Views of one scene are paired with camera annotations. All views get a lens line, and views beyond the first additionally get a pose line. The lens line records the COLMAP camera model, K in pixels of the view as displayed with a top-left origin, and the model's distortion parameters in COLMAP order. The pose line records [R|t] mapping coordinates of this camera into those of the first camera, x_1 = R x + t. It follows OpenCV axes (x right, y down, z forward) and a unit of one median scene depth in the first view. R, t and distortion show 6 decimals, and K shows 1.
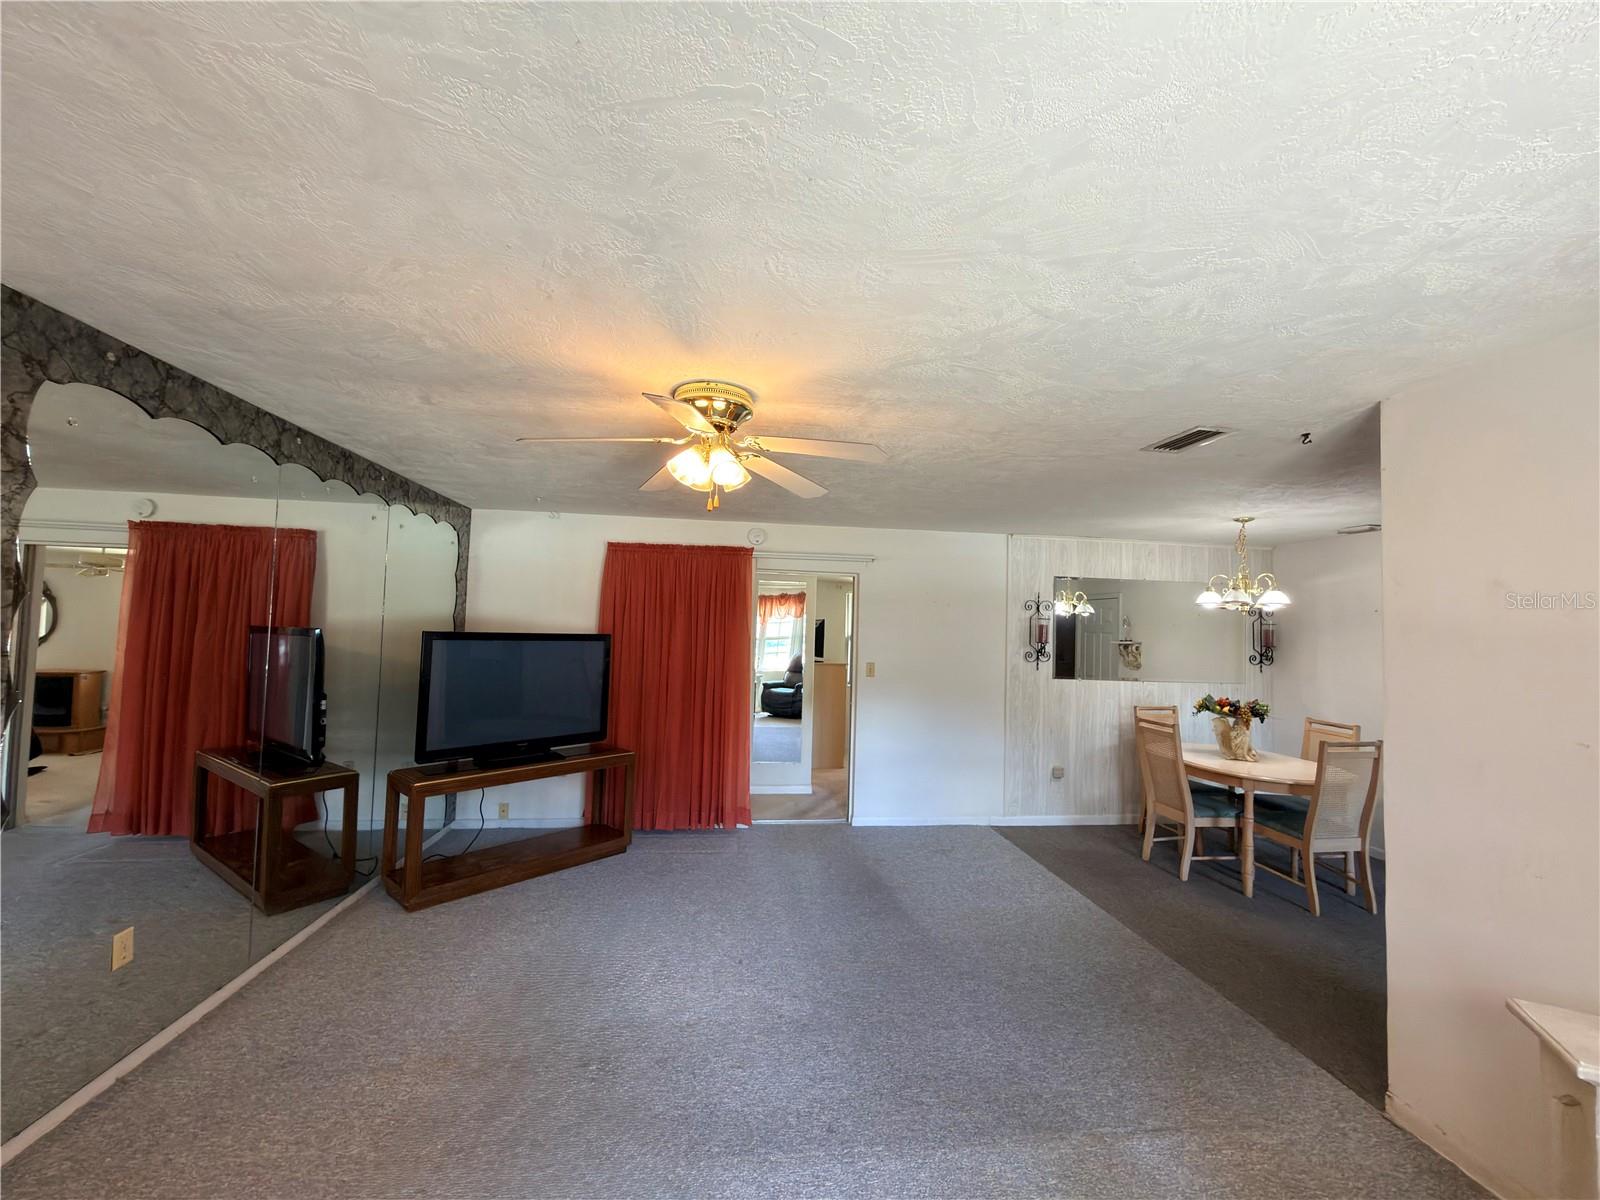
lens RADIAL K [[635.4, 0, 792.5], [0, 635.4, 601.2], [0, 0, 1]] dist [-0.000635, -0.000508]
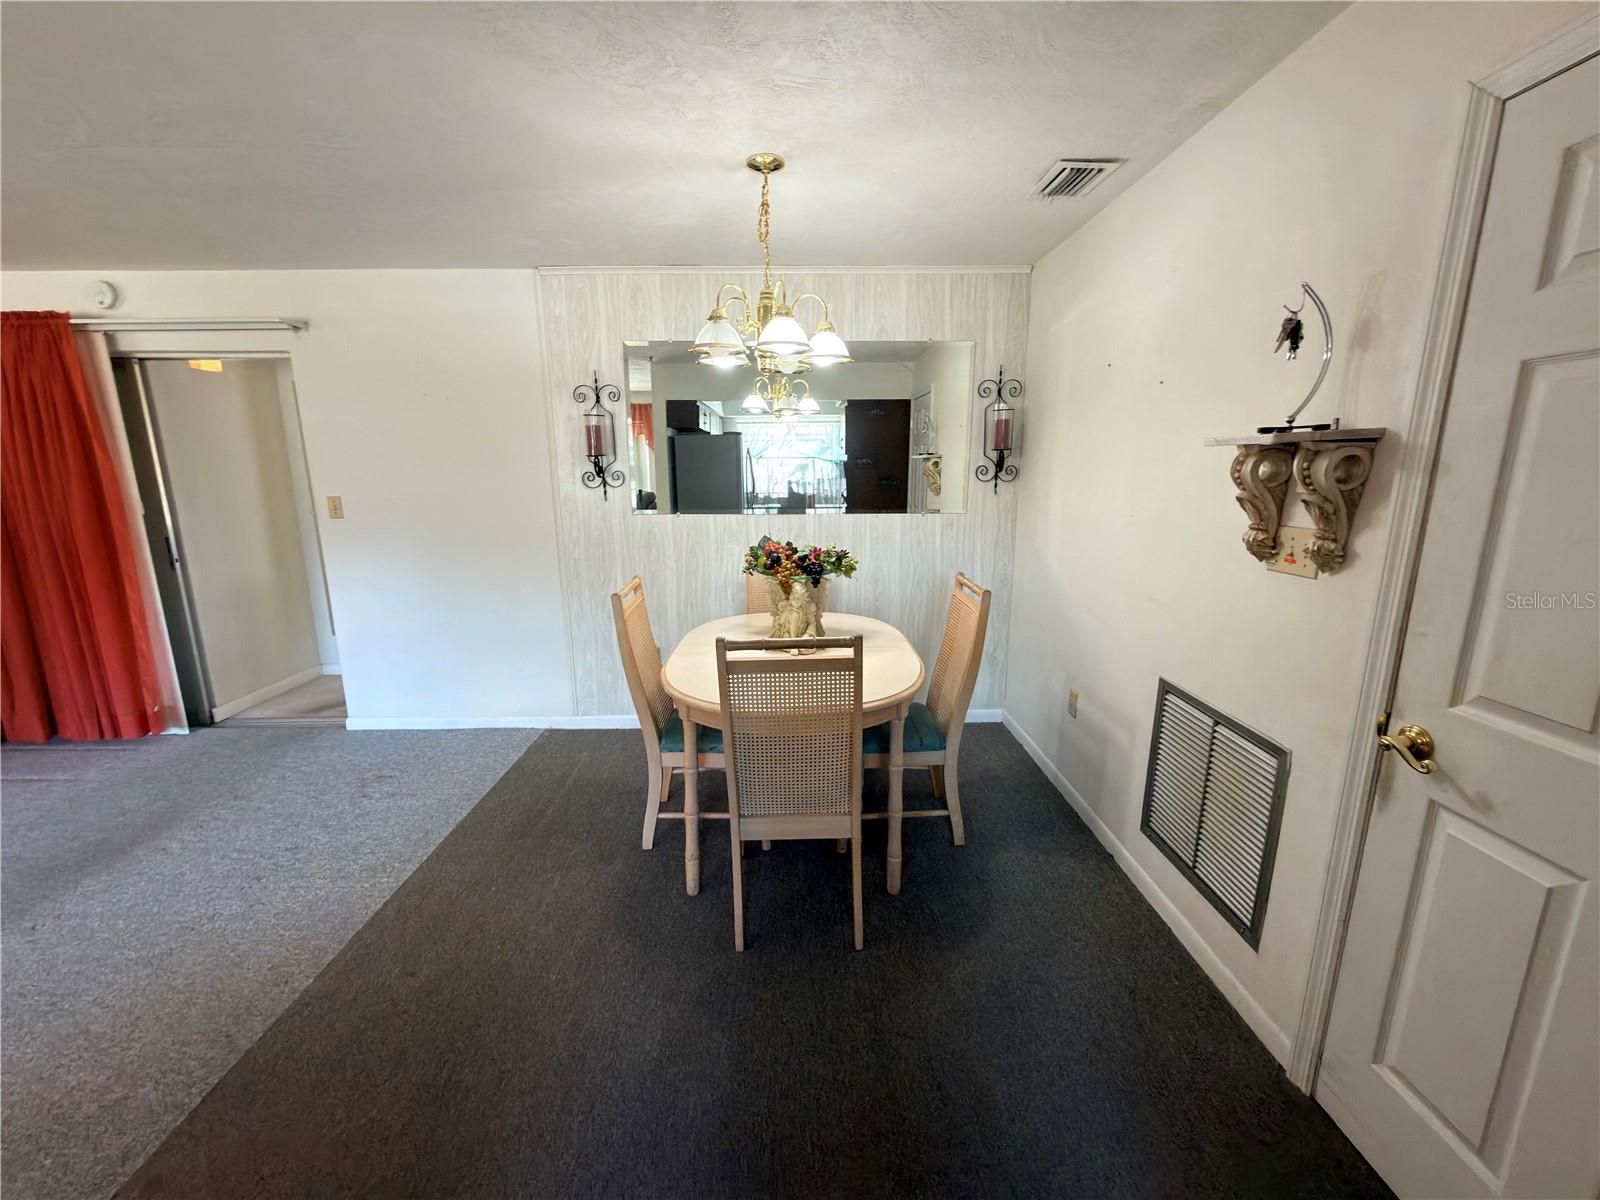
lens RADIAL K [[635.4, 0, 804.7], [0, 635.4, 597.2], [0, 0, 1]] dist [-0.000635, -0.000508]
pose [[0.994109, -0.012050, -0.107709, 0.648384], [0.038120, 0.969176, 0.243402, 0.055490], [0.101456, -0.246074, 0.963926, 0.388315]]
